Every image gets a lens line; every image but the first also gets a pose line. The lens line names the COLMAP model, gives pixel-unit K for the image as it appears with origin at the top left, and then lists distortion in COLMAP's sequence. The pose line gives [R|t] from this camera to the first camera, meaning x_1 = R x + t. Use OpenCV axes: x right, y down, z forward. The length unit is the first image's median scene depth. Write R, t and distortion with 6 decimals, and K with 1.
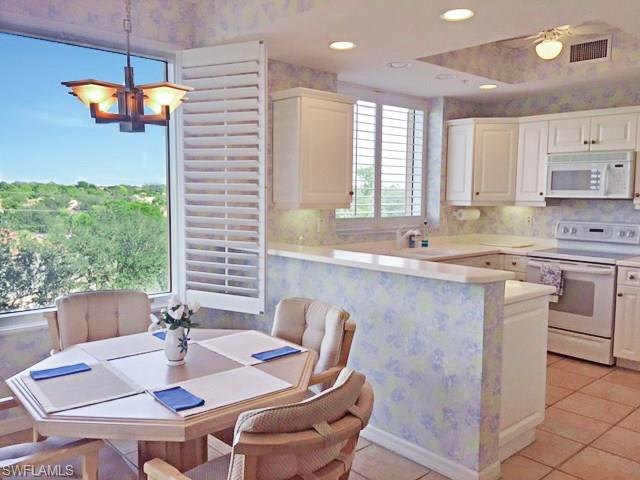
lens RADIAL K [[541.9, 0, 315.5], [0, 541.9, 253.4], [0, 0, 1]] dist [0.054339, -0.070016]
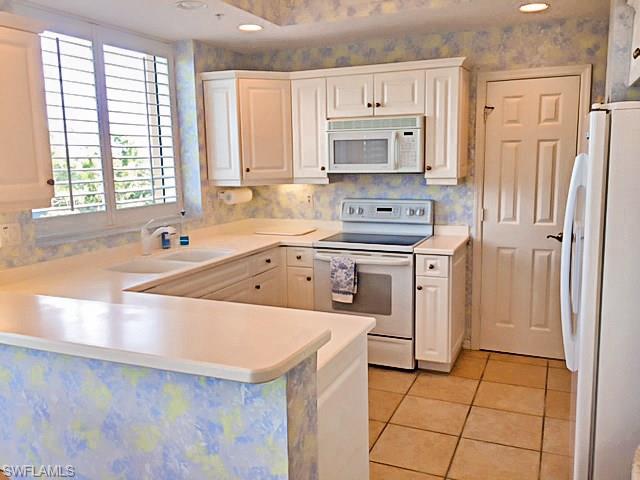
lens RADIAL K [[541.9, 0, 305.3], [0, 541.9, 235.1], [0, 0, 1]] dist [0.054339, -0.070016]
pose [[0.919660, -0.081314, 0.384205, 0.101263], [0.069566, 0.996589, 0.044401, -0.067968], [-0.386504, -0.014106, 0.922180, 0.375635]]
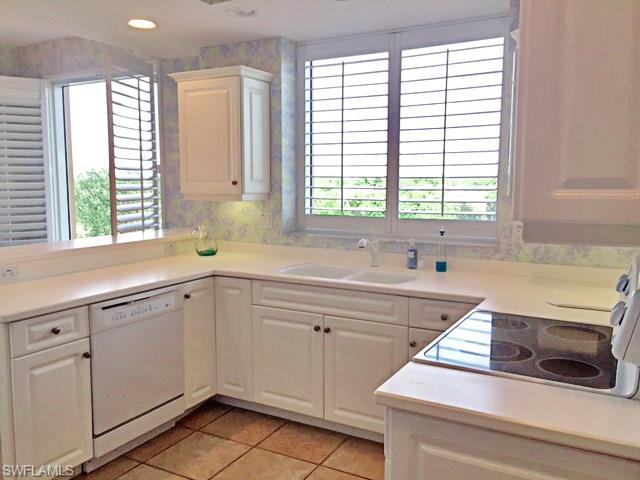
lens RADIAL K [[541.9, 0, 322.5], [0, 541.9, 239.6], [0, 0, 1]] dist [0.054339, -0.070016]
pose [[0.332992, 0.091596, -0.938470, 1.026415], [-0.106131, 0.992587, 0.059220, -0.099393], [0.936938, 0.079881, 0.340244, 0.968409]]
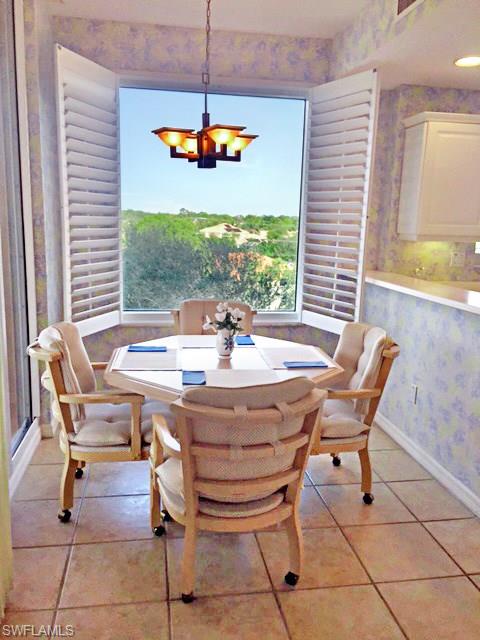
lens RADIAL K [[541.9, 0, 250.2], [0, 541.9, 342.9], [0, 0, 1]] dist [0.054339, -0.070016]
pose [[0.838353, 0.133097, -0.528629, 0.283556], [-0.081987, 0.989490, 0.119108, 0.009708], [0.538926, -0.056514, 0.840455, -0.005013]]
